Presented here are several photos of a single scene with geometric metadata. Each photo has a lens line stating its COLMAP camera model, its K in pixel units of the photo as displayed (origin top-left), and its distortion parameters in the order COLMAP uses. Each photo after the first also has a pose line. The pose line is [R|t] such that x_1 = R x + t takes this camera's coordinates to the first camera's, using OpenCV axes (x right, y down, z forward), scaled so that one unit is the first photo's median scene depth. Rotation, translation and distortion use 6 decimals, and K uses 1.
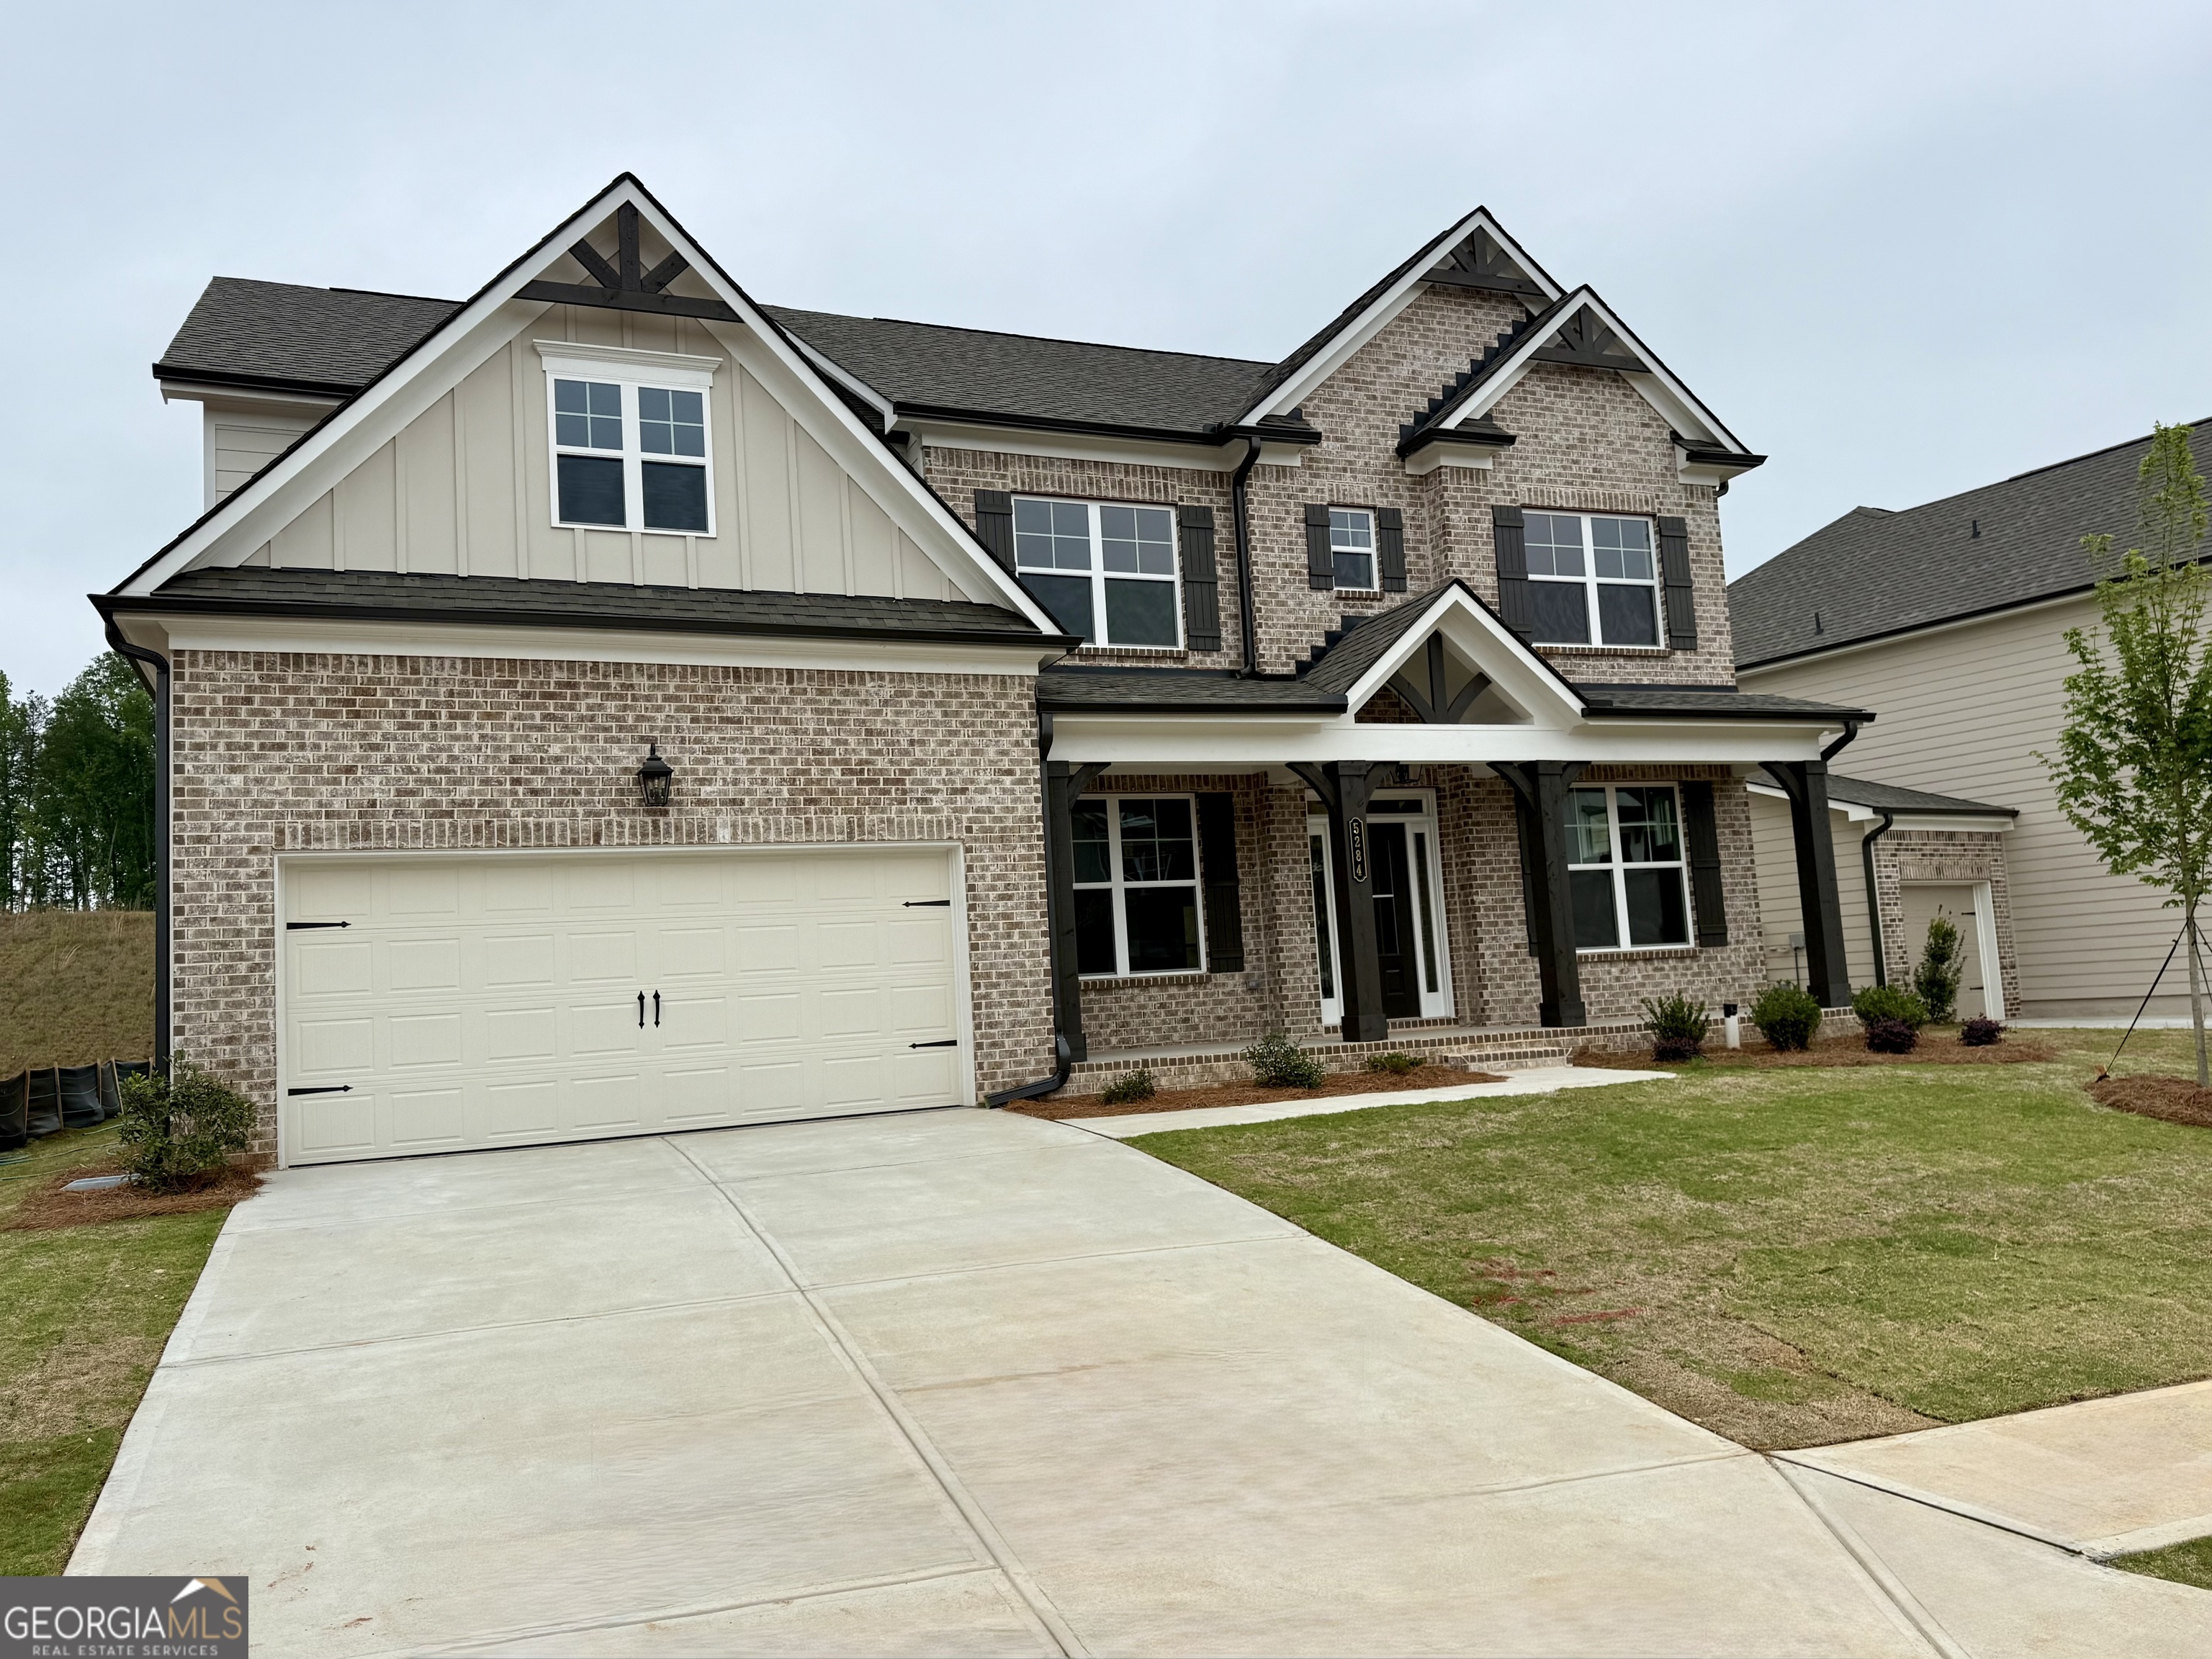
lens RADIAL K [[1670.4, 0, 1106.0], [0, 1670.4, 829.5], [0, 0, 1]] dist [0.182863, -0.393408]
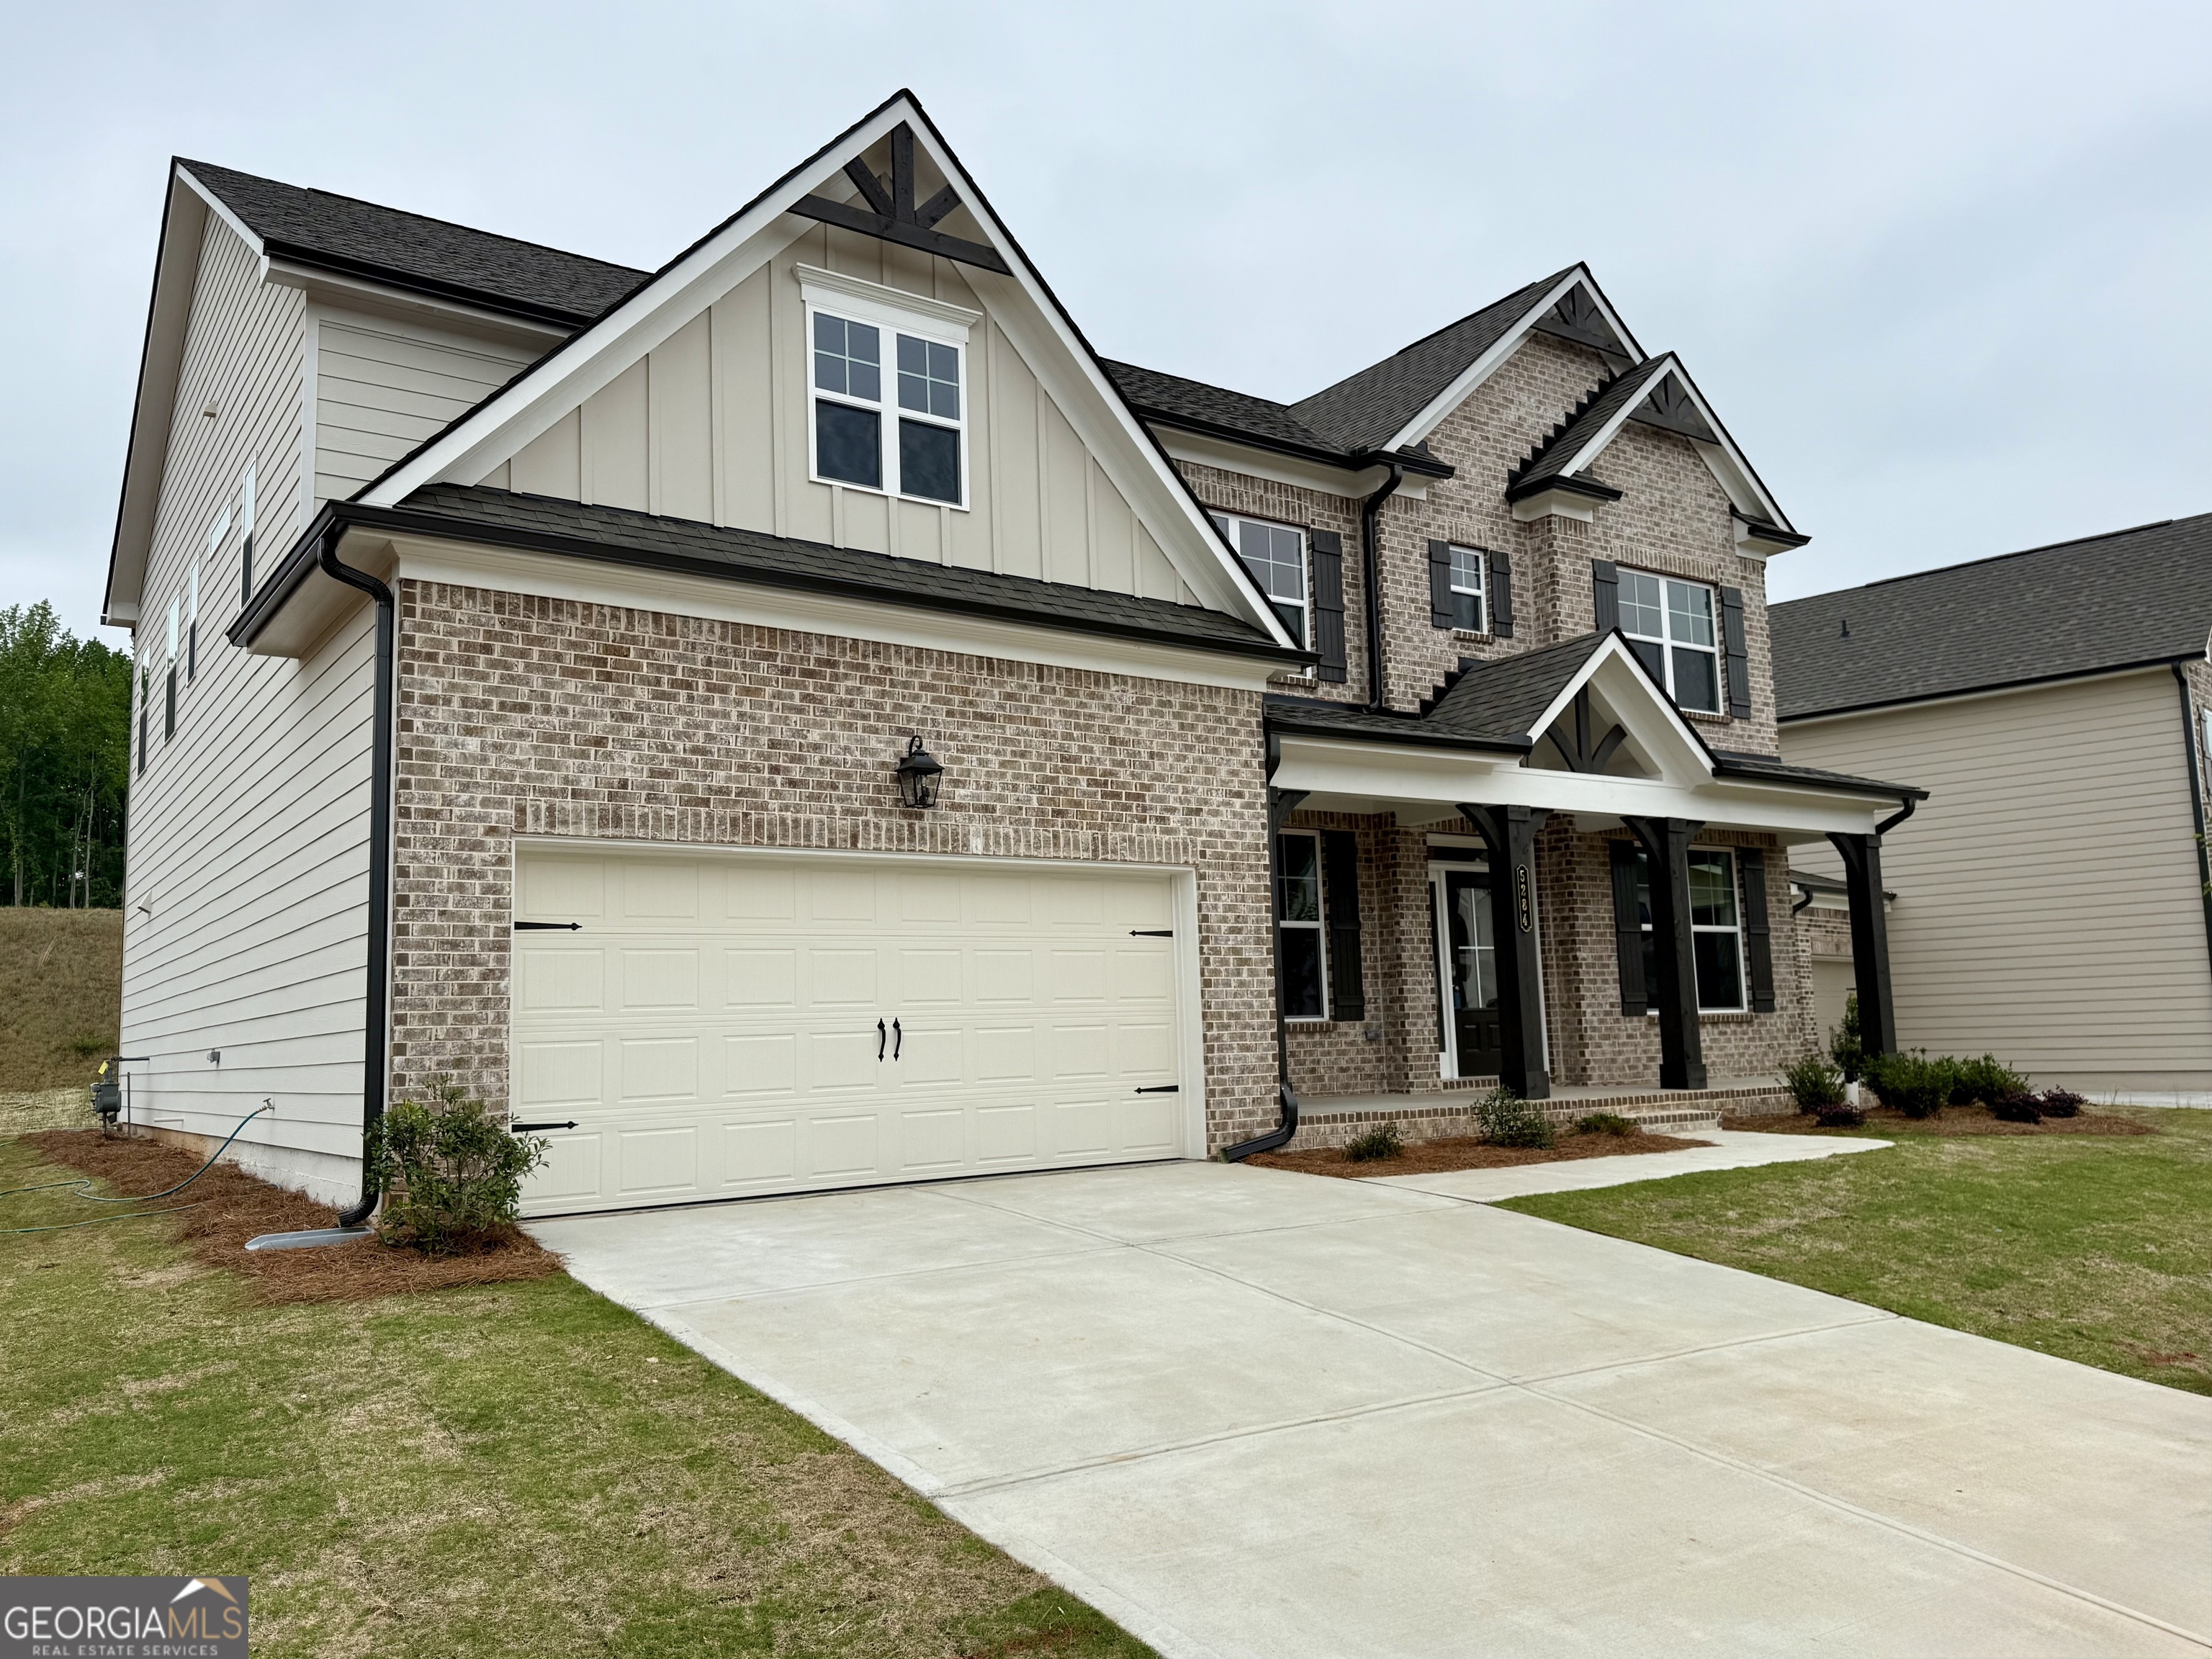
lens RADIAL K [[1670.4, 0, 1106.0], [0, 1670.4, 829.5], [0, 0, 1]] dist [0.182863, -0.393408]
pose [[0.976768, 0.057783, 0.206361, -0.325503], [-0.051822, 0.998071, -0.034185, 0.020637], [-0.207938, 0.022697, 0.977879, 0.119570]]
